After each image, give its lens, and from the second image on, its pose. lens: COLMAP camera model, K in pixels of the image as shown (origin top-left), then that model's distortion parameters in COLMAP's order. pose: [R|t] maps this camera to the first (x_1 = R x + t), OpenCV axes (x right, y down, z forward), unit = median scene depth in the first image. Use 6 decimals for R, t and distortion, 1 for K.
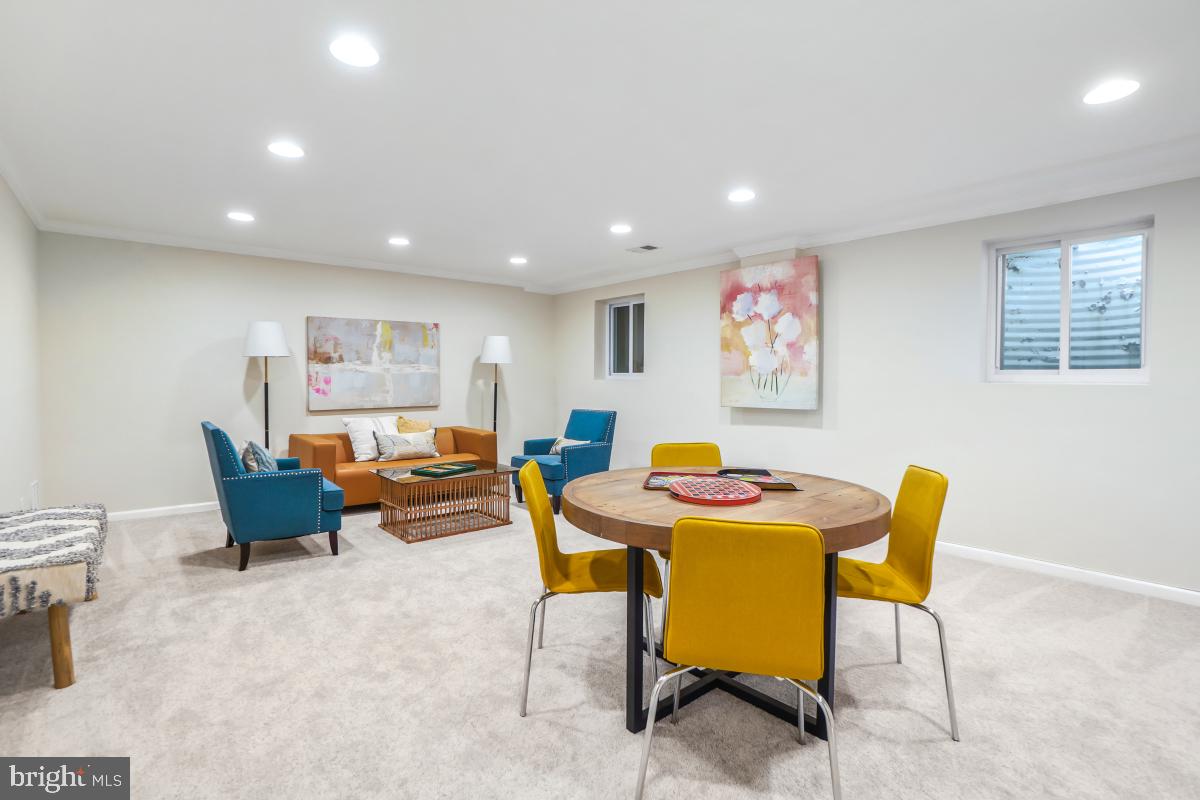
lens RADIAL K [[567.5, 0, 600.0], [0, 567.5, 400.0], [0, 0, 1]] dist [-0.002683, 0.000235]
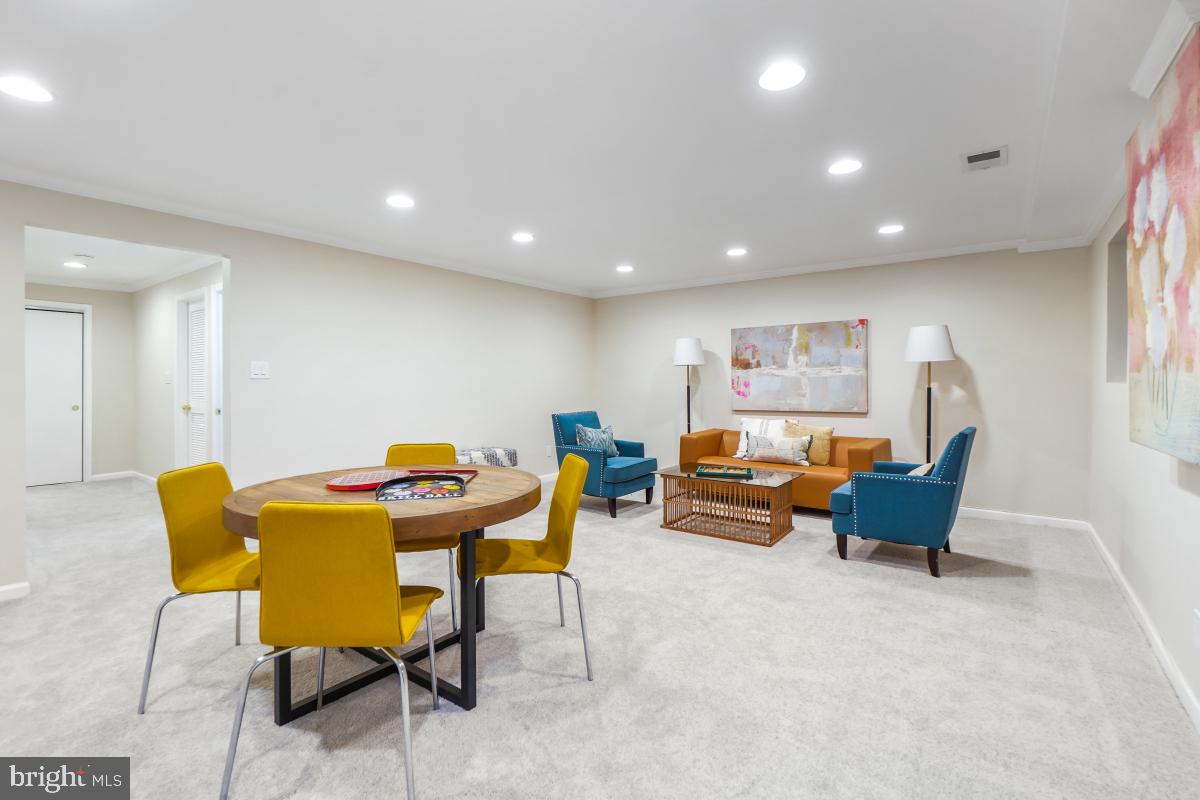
lens RADIAL K [[567.0, 0, 593.1], [0, 567.0, 397.0], [0, 0, 1]] dist [-0.000556, 0.000055]
pose [[0.218973, 0.017522, -0.975574, 0.538105], [-0.036047, 0.999301, 0.009857, -0.008946], [0.975065, 0.033008, 0.219451, 0.454464]]
